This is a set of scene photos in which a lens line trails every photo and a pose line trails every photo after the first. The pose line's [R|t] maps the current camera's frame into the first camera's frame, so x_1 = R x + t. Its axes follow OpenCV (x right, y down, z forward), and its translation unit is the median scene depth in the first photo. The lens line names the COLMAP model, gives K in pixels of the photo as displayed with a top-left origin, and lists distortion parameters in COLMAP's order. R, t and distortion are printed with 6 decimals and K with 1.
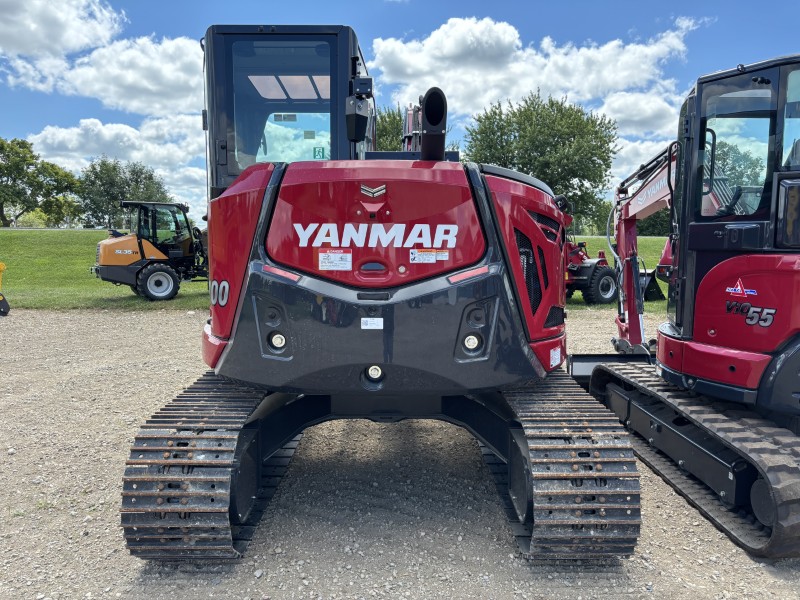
lens RADIAL K [[609.5, 0, 402.8], [0, 609.5, 296.8], [0, 0, 1]] dist [0.017200, -0.001965]
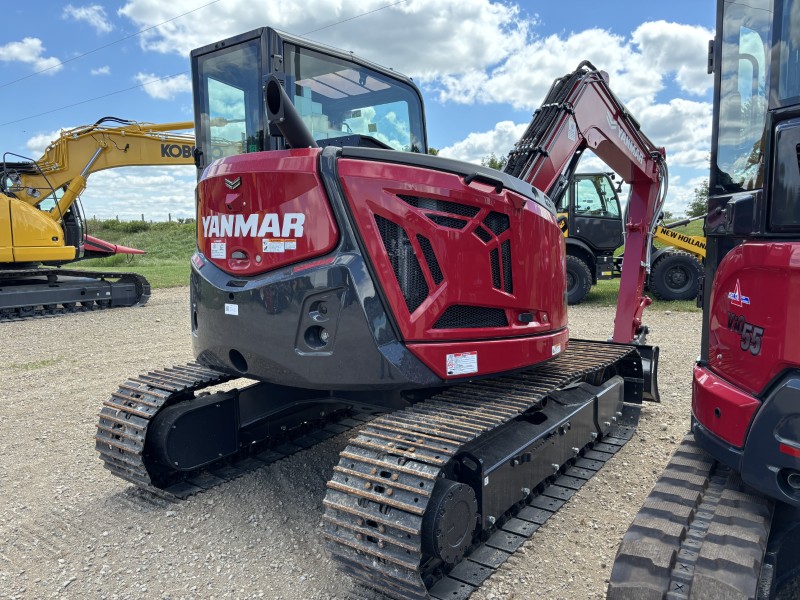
lens RADIAL K [[599.4, 0, 393.2], [0, 599.4, 301.8], [0, 0, 1]] dist [0.029073, -0.001205]
pose [[0.804092, 0.055432, -0.591916, 0.778343], [-0.039349, 0.998423, 0.040047, -0.021512], [0.593202, -0.008911, 0.805004, 0.318699]]
